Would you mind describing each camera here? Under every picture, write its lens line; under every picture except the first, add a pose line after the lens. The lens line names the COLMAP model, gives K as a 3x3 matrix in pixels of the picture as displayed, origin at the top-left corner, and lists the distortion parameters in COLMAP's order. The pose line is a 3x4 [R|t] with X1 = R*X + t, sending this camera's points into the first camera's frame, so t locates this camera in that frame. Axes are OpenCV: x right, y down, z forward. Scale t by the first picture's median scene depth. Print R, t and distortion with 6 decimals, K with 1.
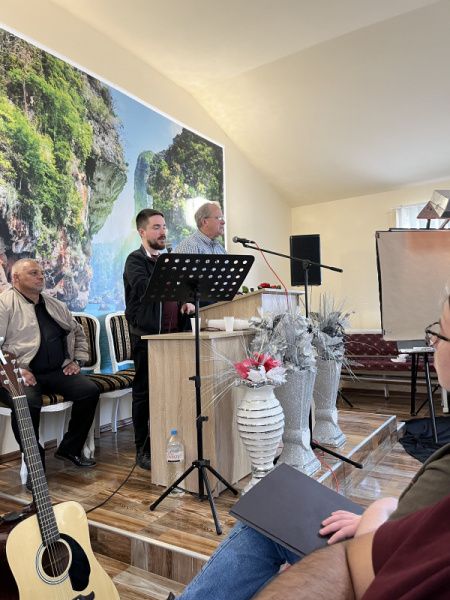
lens RADIAL K [[463.5, 0, 225.0], [0, 463.5, 299.7], [0, 0, 1]] dist [0.036535, -0.024441]
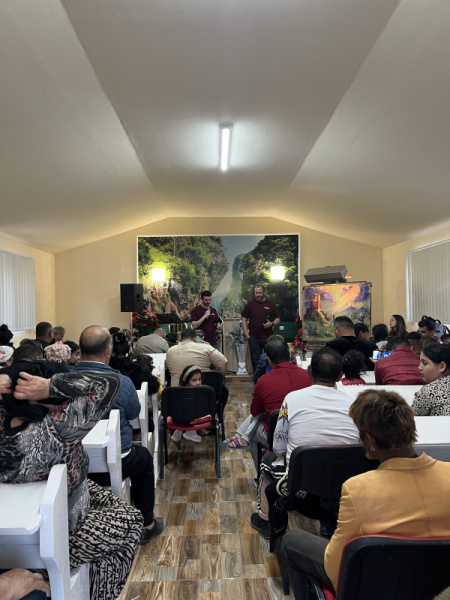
lens RADIAL K [[463.5, 0, 225.0], [0, 463.5, 300.3], [0, 0, 1]] dist [0.036535, -0.024441]
pose [[0.554286, 0.019288, -0.832103, 2.043942], [0.035918, 0.998246, 0.047066, -0.223269], [0.831551, -0.055975, 0.552621, -0.471211]]
